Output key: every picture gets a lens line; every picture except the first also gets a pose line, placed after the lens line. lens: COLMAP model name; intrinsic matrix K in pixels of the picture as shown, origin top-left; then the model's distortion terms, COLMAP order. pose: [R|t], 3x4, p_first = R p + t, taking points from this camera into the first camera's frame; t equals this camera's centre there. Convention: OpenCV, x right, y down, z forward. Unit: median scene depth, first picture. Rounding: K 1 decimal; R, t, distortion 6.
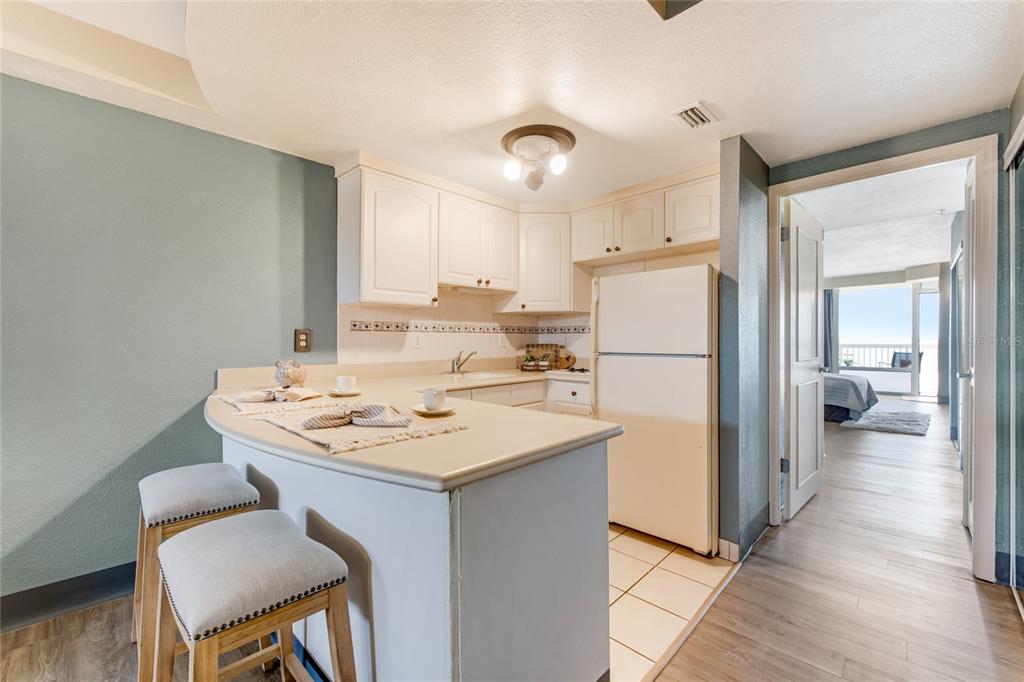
lens RADIAL K [[424.2, 0, 515.6], [0, 424.2, 343.5], [0, 0, 1]] dist [-0.002582, -0.000432]
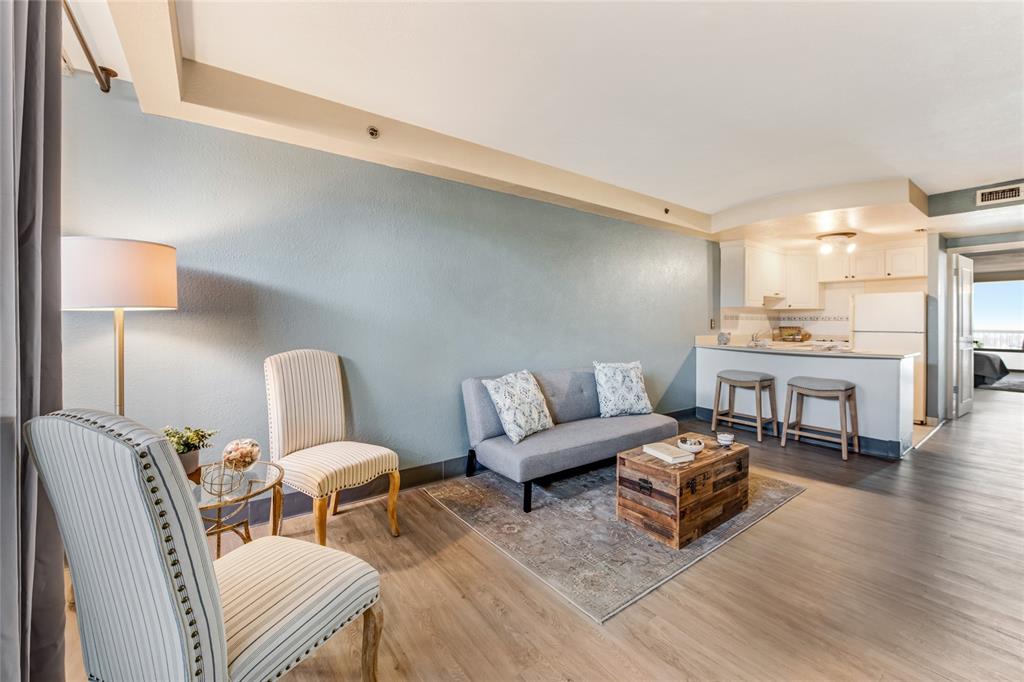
lens RADIAL K [[436.4, 0, 513.8], [0, 436.4, 324.0], [0, 0, 1]] dist [-0.001566, -0.000186]
pose [[0.990207, 0.007963, -0.139383, -0.931505], [-0.008697, 0.999951, -0.004659, 0.009746], [0.139339, 0.005826, 0.990228, -1.076469]]
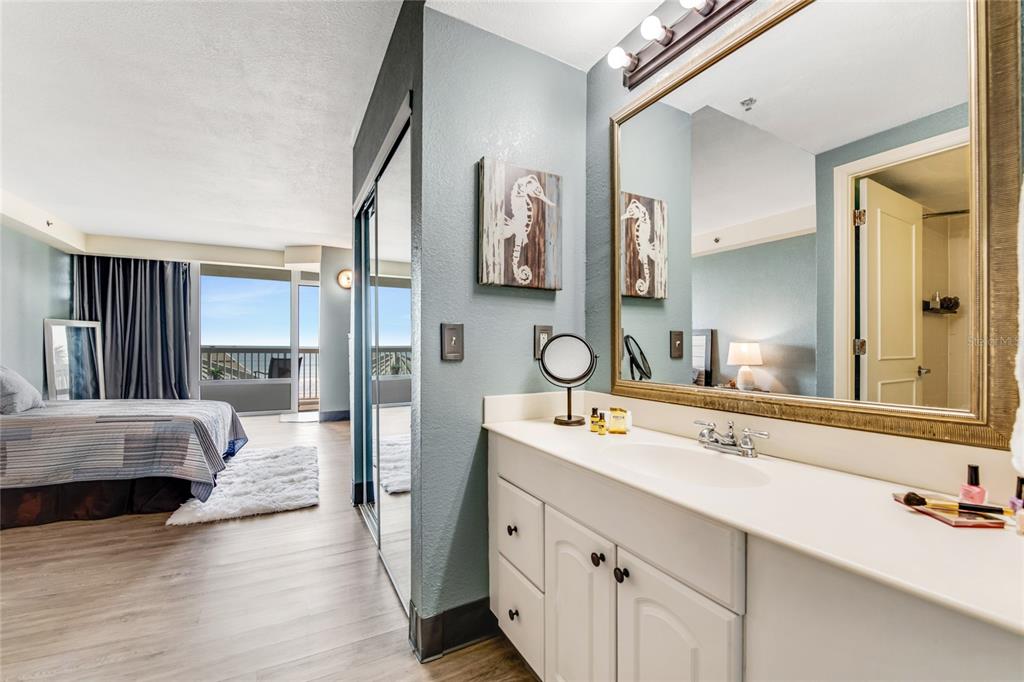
lens RADIAL K [[424.2, 0, 515.6], [0, 424.2, 343.5], [0, 0, 1]] dist [-0.002582, -0.000432]
pose [[0.314753, 0.008654, 0.949134, 0.788647], [0.005412, 0.999926, -0.010912, 0.012726], [-0.949158, 0.008571, 0.314683, 0.875928]]
